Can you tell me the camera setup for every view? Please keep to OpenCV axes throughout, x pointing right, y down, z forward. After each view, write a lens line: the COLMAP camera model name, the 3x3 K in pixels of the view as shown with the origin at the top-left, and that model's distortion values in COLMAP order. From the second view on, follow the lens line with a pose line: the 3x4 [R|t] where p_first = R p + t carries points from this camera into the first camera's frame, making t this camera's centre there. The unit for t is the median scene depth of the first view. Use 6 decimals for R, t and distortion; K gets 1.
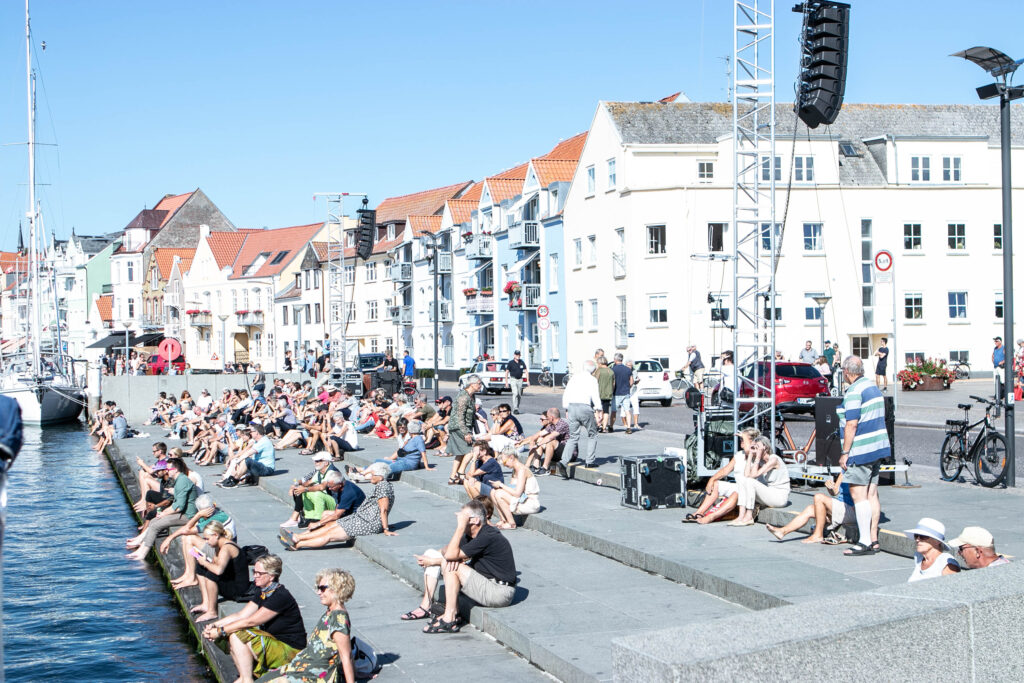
lens RADIAL K [[1558.7, 0, 512.2], [0, 1558.7, 342.0], [0, 0, 1]] dist [-0.036439, 0.000000]
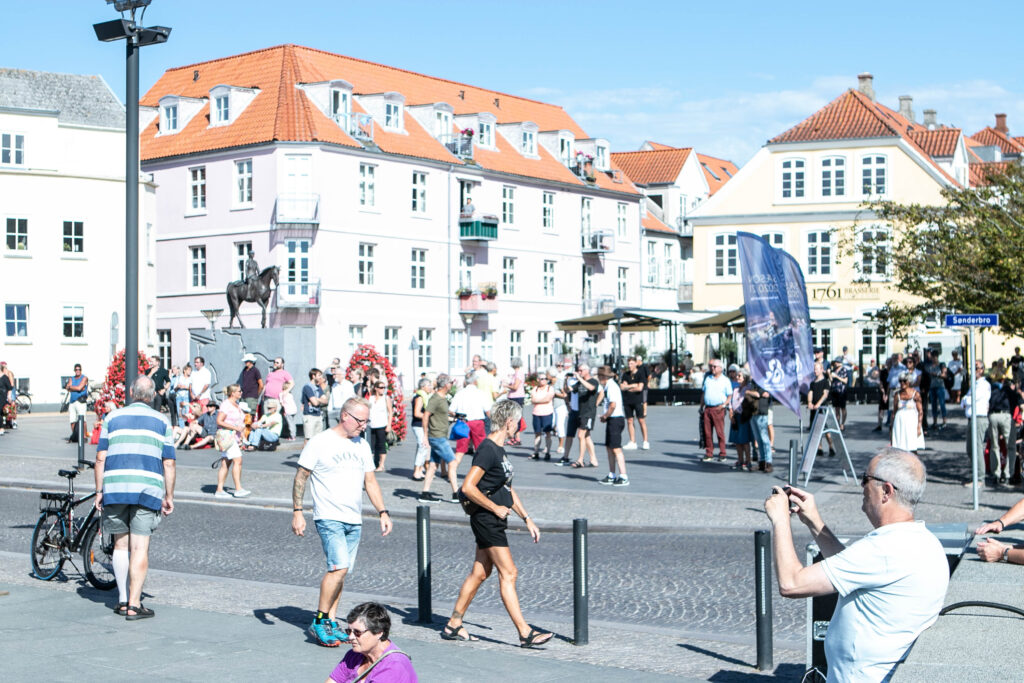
lens RADIAL K [[1870.1, 0, 512.5], [0, 1870.1, 341.4], [0, 0, 1]] dist [-0.032305, 0.000000]
pose [[0.853921, 0.015938, 0.520158, 0.012517], [-0.010539, 0.999856, -0.013335, -0.005502], [-0.520296, 0.005905, 0.853966, 0.099668]]
